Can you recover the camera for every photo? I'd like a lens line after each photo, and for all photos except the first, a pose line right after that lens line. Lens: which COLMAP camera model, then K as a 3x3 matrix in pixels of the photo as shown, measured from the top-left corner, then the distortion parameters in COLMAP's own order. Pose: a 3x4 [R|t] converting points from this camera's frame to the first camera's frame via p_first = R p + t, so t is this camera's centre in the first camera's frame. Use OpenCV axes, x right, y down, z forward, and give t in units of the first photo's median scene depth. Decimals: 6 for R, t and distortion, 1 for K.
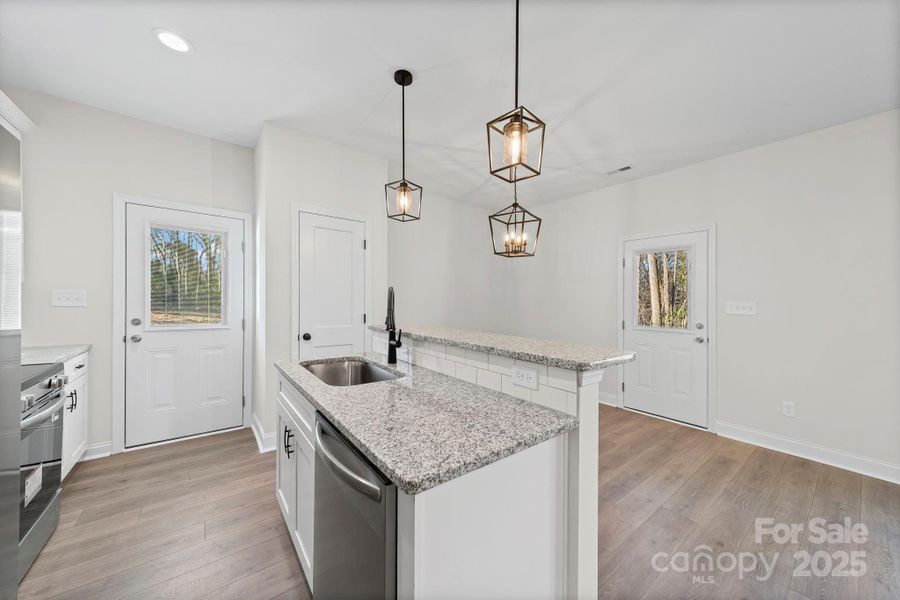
lens RADIAL K [[321.0, 0, 450.0], [0, 321.0, 300.0], [0, 0, 1]] dist [0.009272, 0.000057]
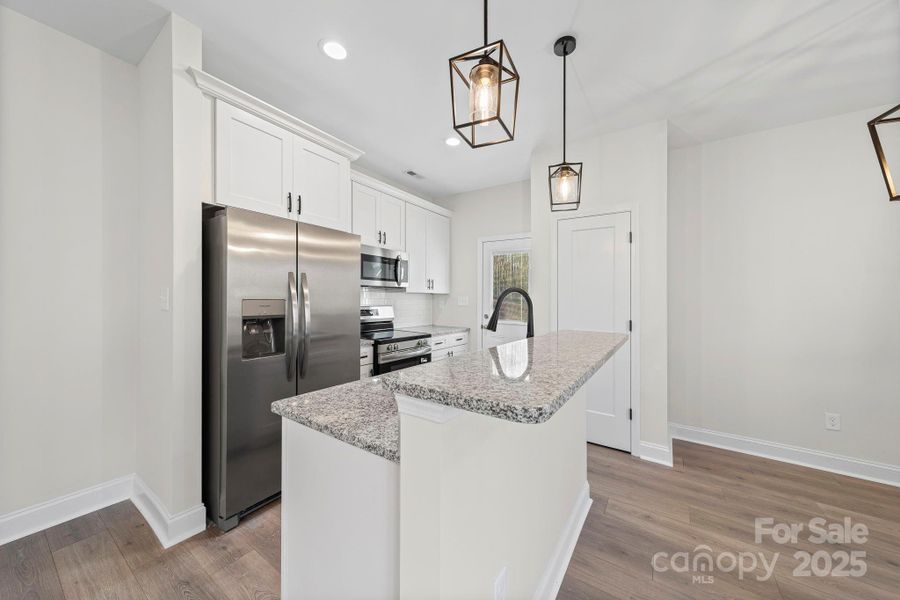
lens RADIAL K [[321.0, 0, 450.0], [0, 321.0, 300.0], [0, 0, 1]] dist [0.009272, 0.000057]
pose [[0.309448, -0.007836, -0.950884, 0.904398], [-0.012936, 0.999839, -0.012449, 0.016782], [0.950828, 0.016153, 0.309296, 0.689827]]
